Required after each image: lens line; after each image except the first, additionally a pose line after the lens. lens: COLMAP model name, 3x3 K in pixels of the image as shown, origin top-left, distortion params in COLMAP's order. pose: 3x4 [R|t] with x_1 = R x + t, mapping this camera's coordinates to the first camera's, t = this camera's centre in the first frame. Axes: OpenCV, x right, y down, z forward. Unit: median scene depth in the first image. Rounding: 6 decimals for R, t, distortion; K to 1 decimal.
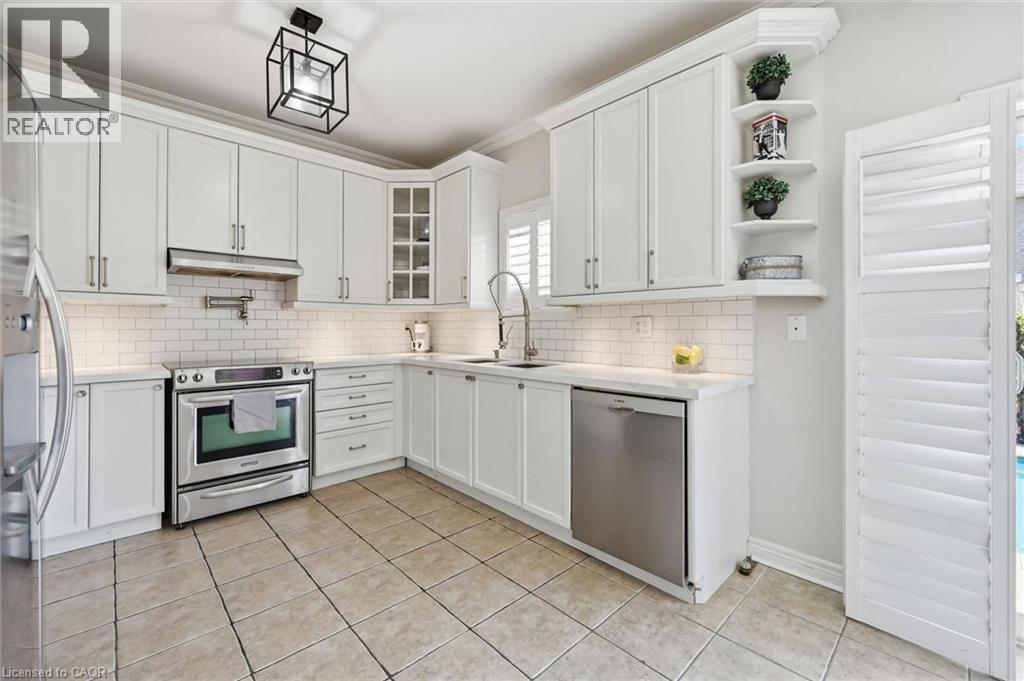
lens RADIAL K [[416.8, 0, 511.1], [0, 416.8, 332.4], [0, 0, 1]] dist [-0.003864, -0.000963]
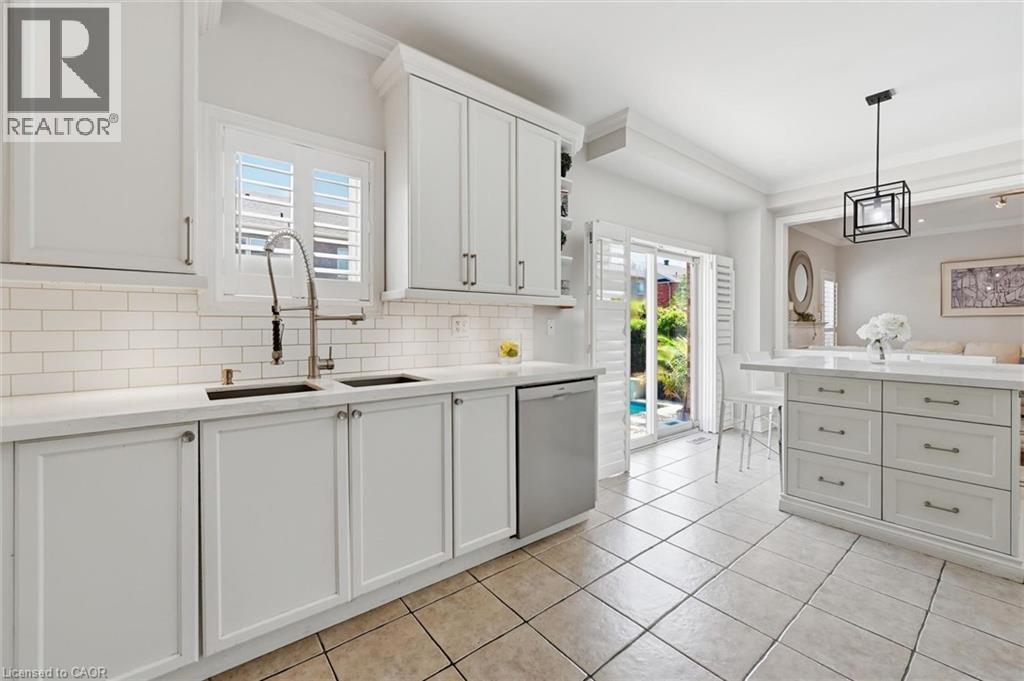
lens RADIAL K [[416.8, 0, 512.8], [0, 416.8, 332.4], [0, 0, 1]] dist [-0.003864, -0.000963]
pose [[0.086801, -0.011922, 0.996154, -0.700602], [0.013965, 0.999845, 0.010750, -0.007261], [-0.996128, 0.012978, 0.086954, 0.776474]]
